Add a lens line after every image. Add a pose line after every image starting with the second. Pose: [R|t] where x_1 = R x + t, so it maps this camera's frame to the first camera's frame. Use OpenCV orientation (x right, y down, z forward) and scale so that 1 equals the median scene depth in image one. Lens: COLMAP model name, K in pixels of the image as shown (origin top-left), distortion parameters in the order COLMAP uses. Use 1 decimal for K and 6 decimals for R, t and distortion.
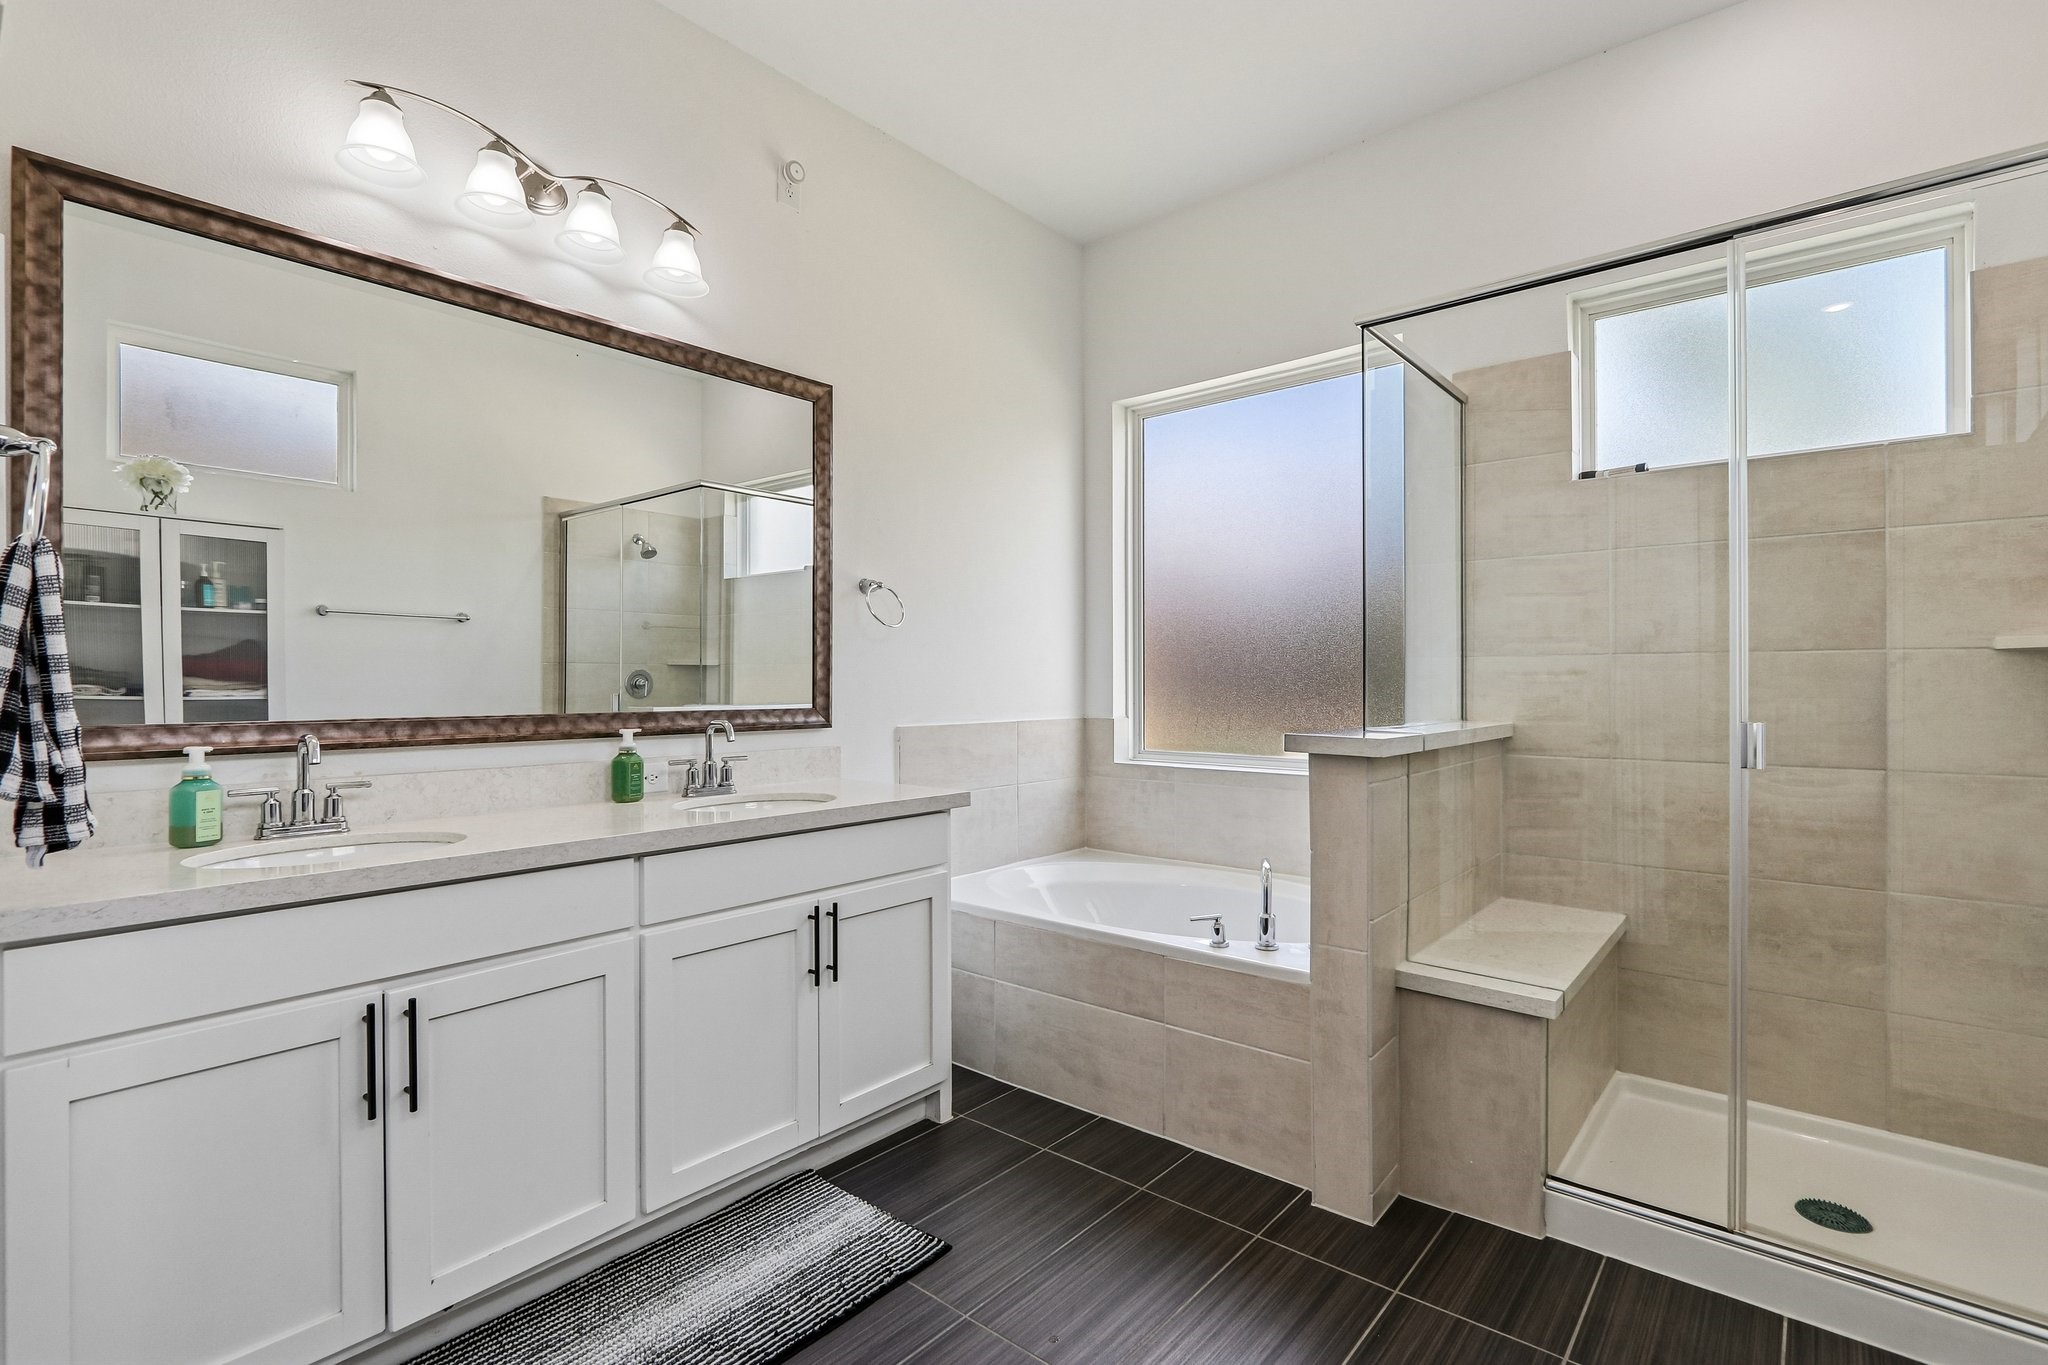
lens RADIAL K [[957.4, 0, 1019.0], [0, 957.4, 689.7], [0, 0, 1]] dist [-0.008947, 0.000371]
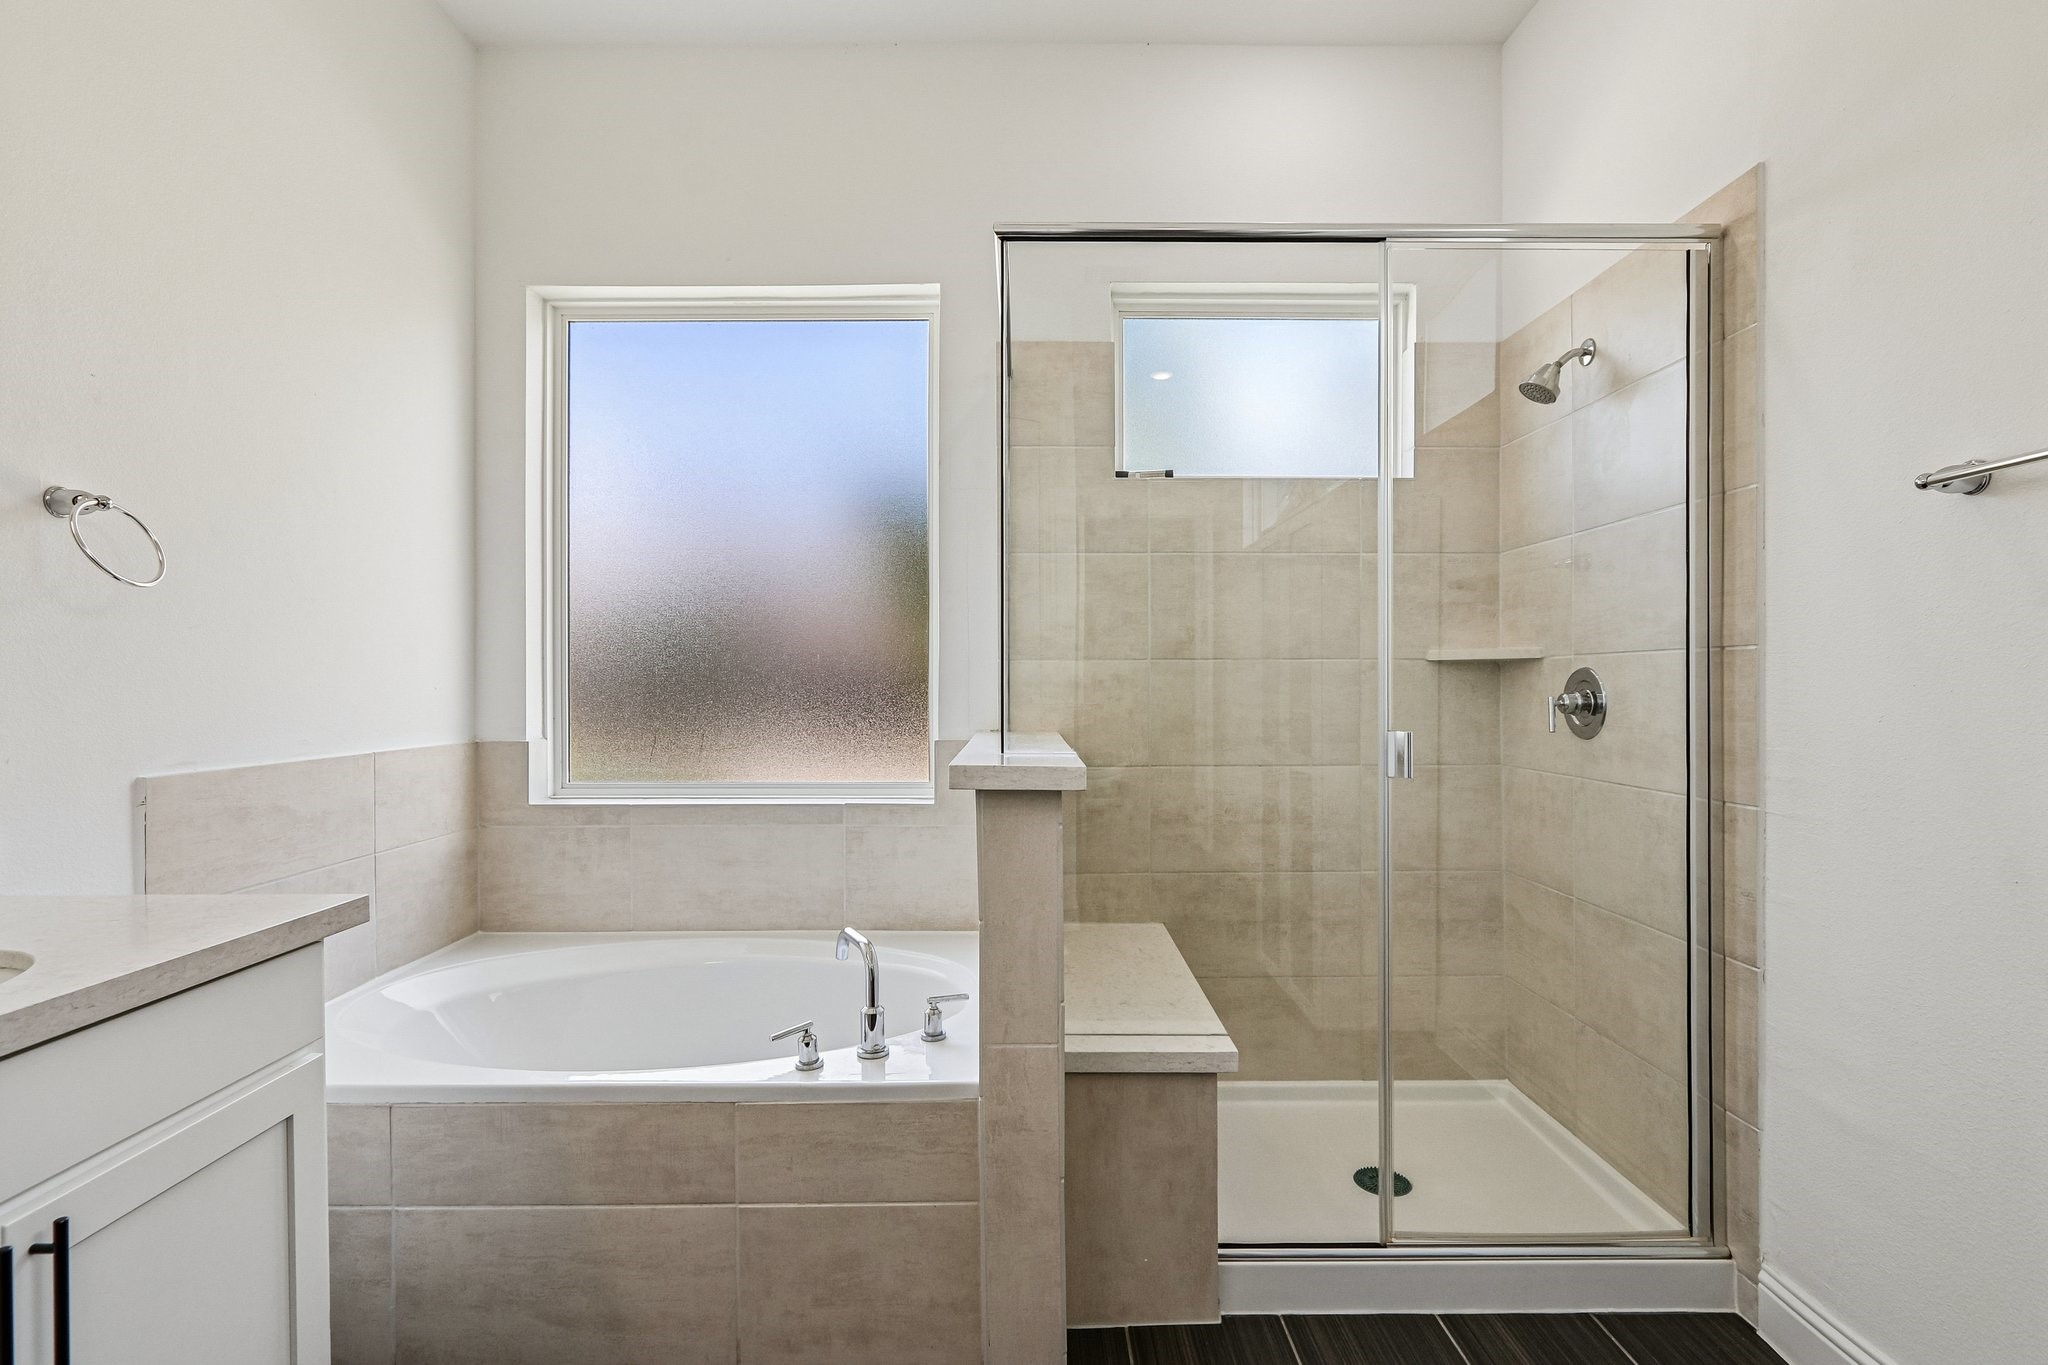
lens RADIAL K [[957.4, 0, 1027.4], [0, 957.4, 690.4], [0, 0, 1]] dist [-0.008947, 0.000371]
pose [[0.751671, -0.006620, 0.659505, -0.128373], [0.006908, 0.999974, 0.002164, -0.009137], [-0.659502, 0.002929, 0.751697, 0.353604]]
